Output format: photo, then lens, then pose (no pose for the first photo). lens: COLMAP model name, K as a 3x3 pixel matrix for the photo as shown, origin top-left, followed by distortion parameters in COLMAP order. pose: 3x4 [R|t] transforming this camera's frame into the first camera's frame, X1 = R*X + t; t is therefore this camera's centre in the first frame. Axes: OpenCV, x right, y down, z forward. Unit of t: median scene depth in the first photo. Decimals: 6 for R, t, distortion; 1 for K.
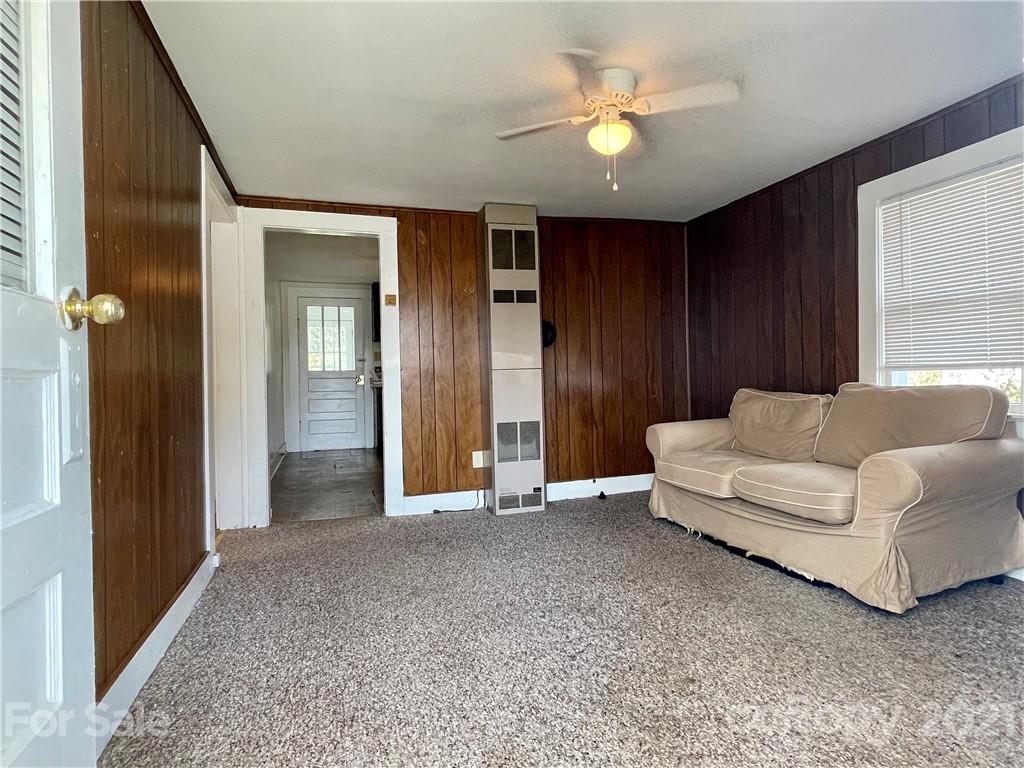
lens RADIAL K [[568.7, 0, 508.9], [0, 568.7, 376.4], [0, 0, 1]] dist [0.002886, -0.005877]
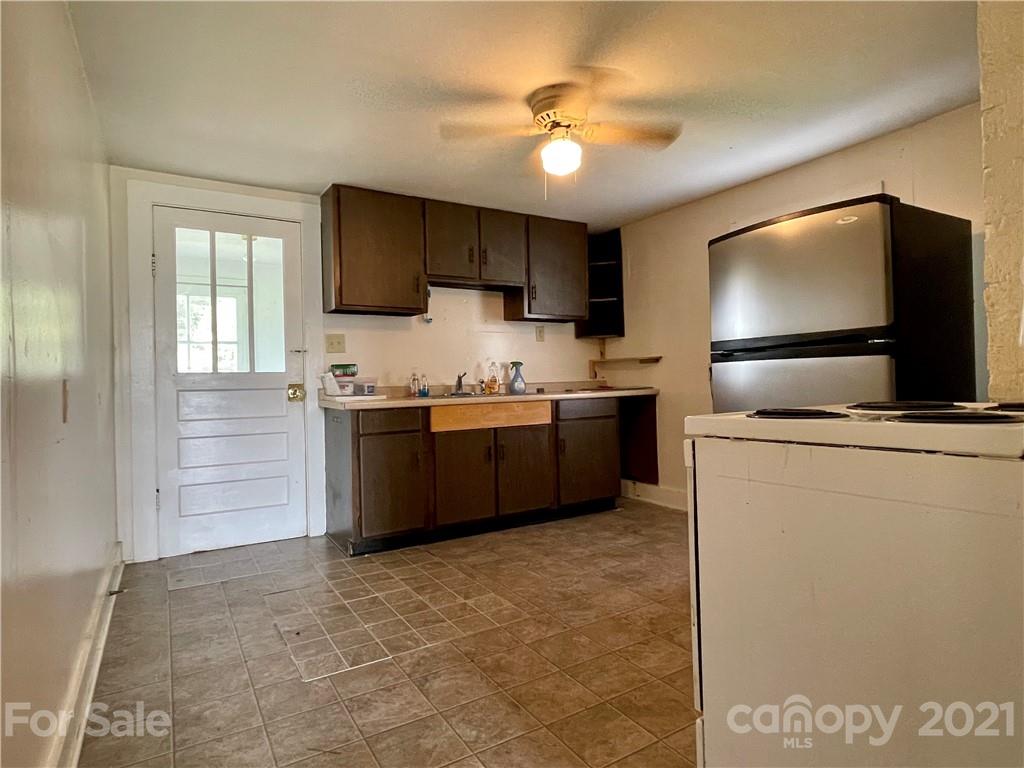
lens RADIAL K [[568.7, 0, 510.7], [0, 568.7, 382.3], [0, 0, 1]] dist [0.002886, -0.005877]
pose [[0.973690, -0.004399, 0.227835, -0.204030], [0.006822, 0.999928, -0.009847, 0.003432], [-0.227775, 0.011142, 0.973650, 0.514256]]
